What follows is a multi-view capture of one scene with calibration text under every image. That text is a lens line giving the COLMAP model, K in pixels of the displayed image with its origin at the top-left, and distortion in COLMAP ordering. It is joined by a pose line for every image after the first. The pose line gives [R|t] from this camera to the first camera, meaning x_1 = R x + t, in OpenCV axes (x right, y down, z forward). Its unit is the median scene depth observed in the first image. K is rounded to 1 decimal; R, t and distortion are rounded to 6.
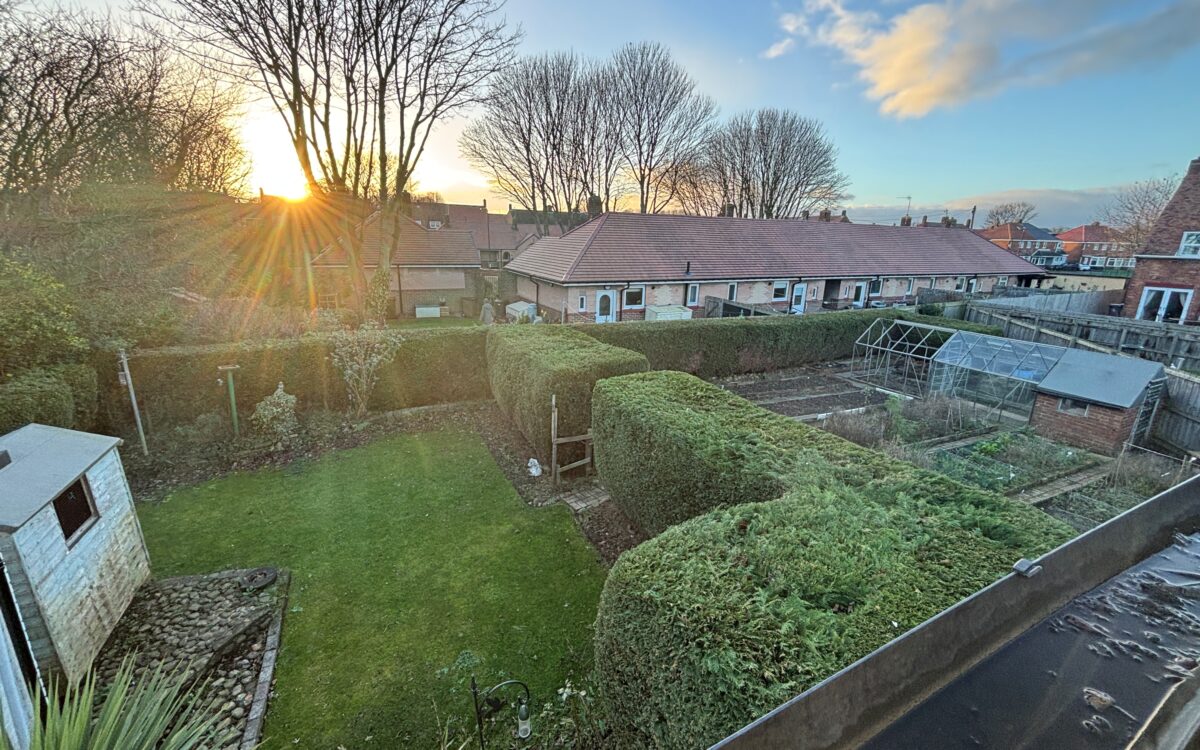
lens RADIAL K [[499.8, 0, 600.0], [0, 499.8, 375.0], [0, 0, 1]] dist [-0.000665, 0.000174]
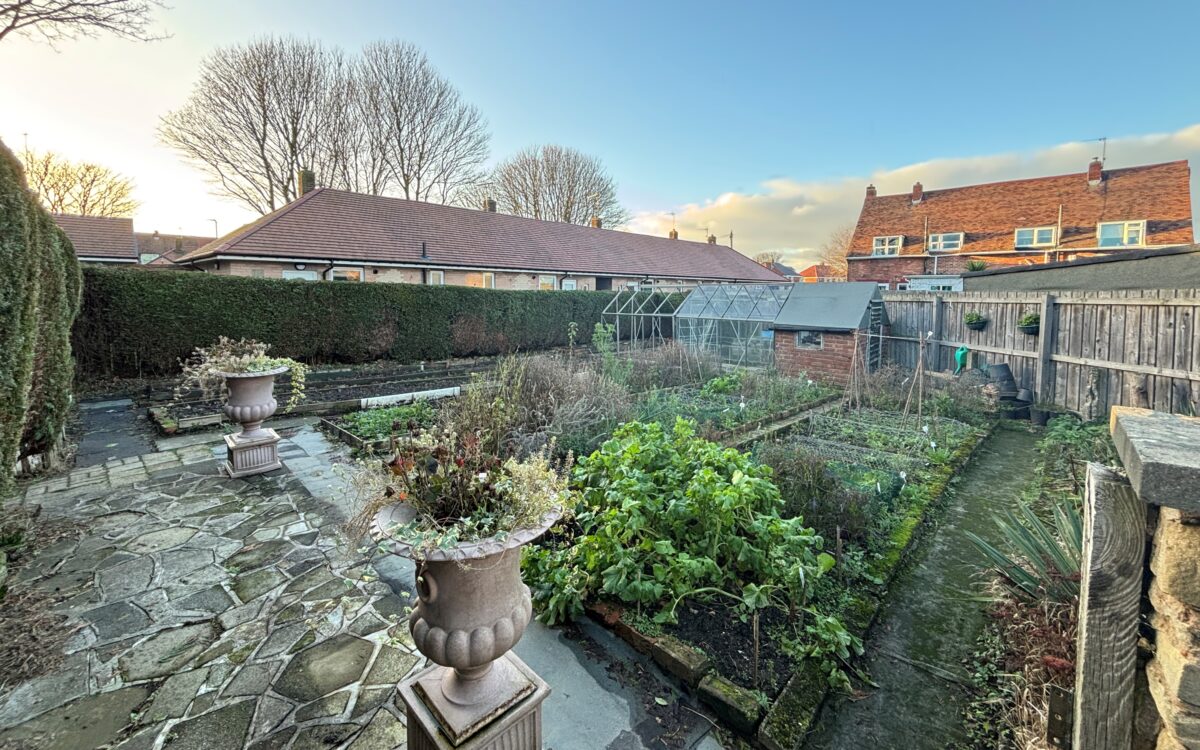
lens RADIAL K [[493.7, 0, 602.7], [0, 493.7, 324.5], [0, 0, 1]] dist [-0.000158, 0.000058]
pose [[0.943197, -0.036005, 0.330276, 0.261878], [0.100982, 0.978146, -0.181750, 0.122606], [-0.316514, 0.204778, 0.926221, 0.251035]]
